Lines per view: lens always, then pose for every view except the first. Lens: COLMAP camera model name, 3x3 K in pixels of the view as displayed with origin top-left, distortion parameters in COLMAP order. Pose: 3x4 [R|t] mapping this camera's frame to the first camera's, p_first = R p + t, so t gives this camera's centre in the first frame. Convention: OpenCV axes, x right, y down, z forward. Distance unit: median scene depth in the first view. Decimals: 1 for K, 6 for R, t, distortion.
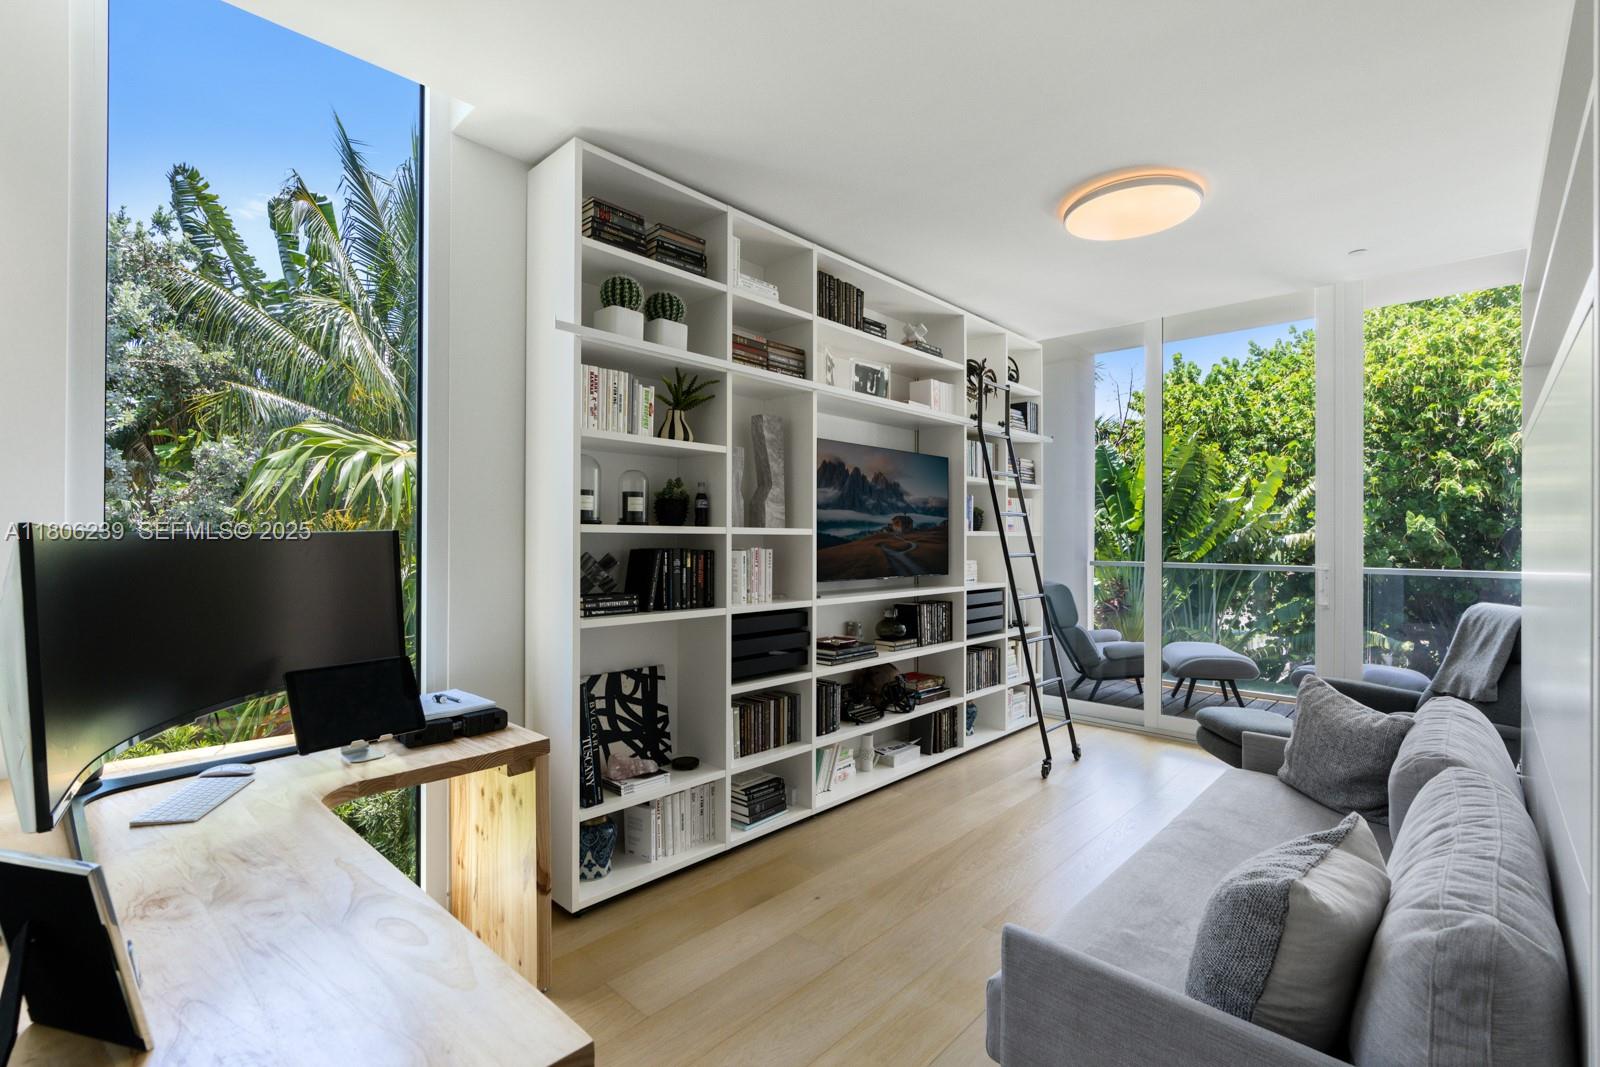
lens RADIAL K [[728.6, 0, 800.0], [0, 728.6, 533.5], [0, 0, 1]] dist [-0.001986, 0.000230]
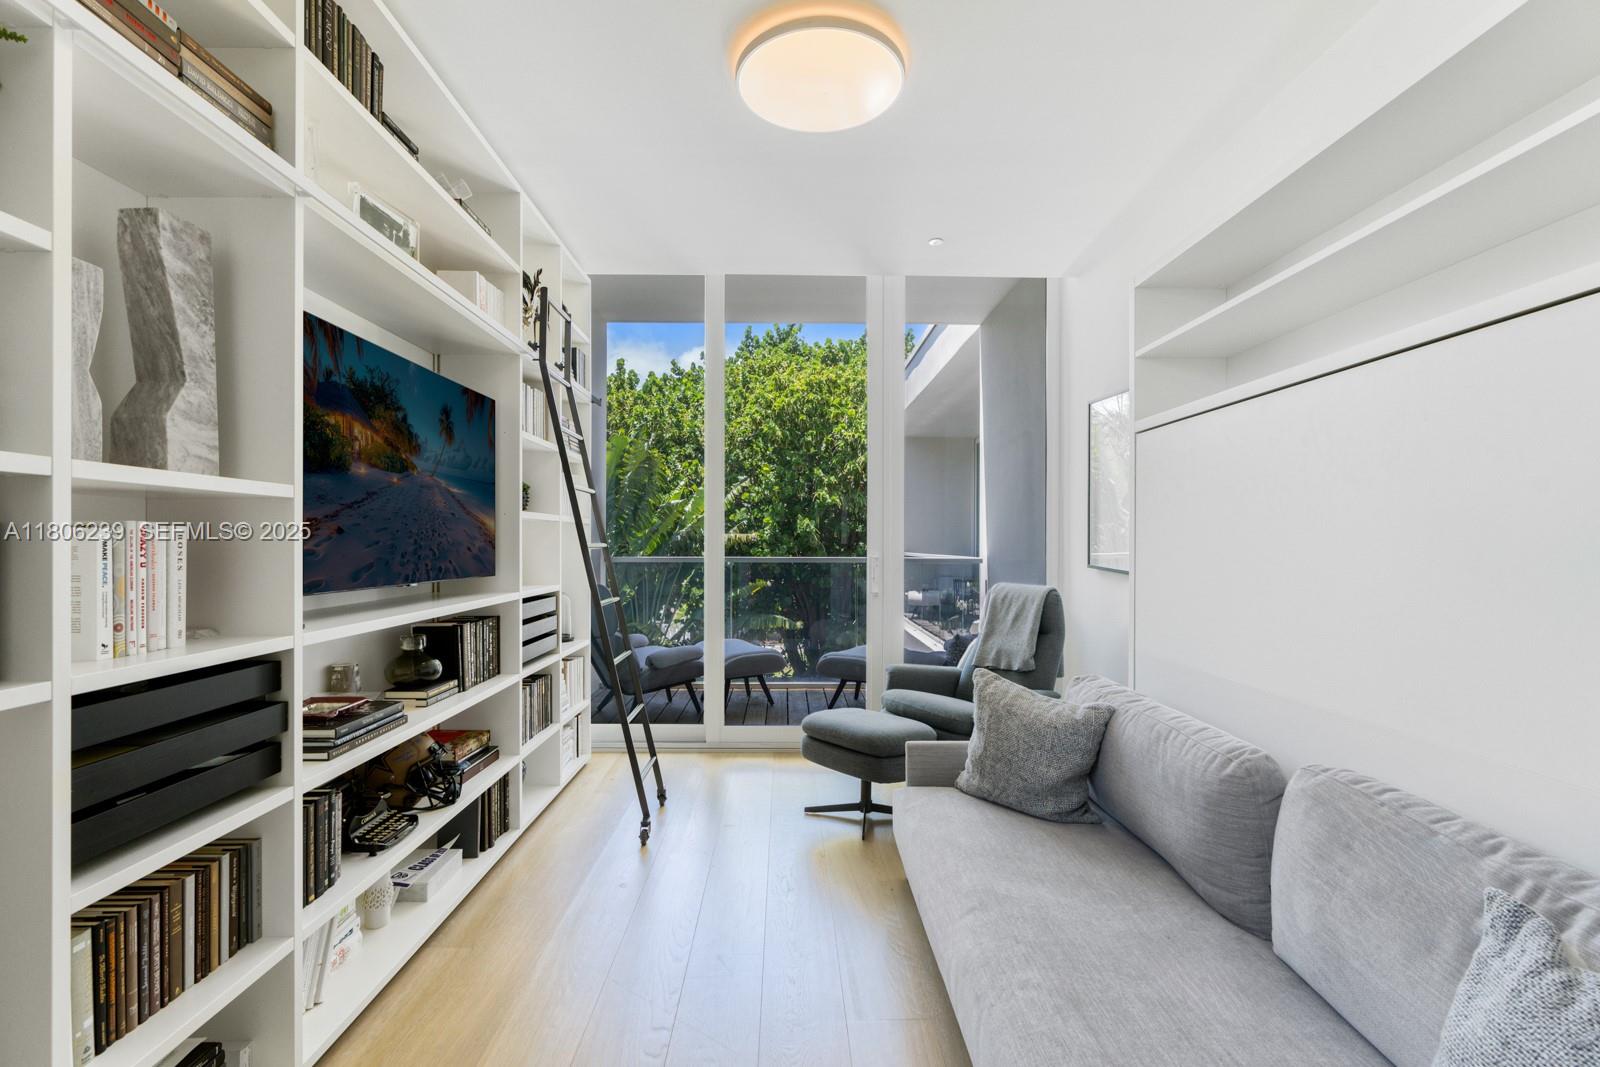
lens RADIAL K [[729.1, 0, 797.7], [0, 729.1, 540.9], [0, 0, 1]] dist [-0.002009, -0.000203]
pose [[0.724593, -0.003273, 0.689169, -0.058472], [-0.000864, 0.999984, 0.005657, 0.021730], [-0.689176, -0.004694, 0.724579, 0.344819]]
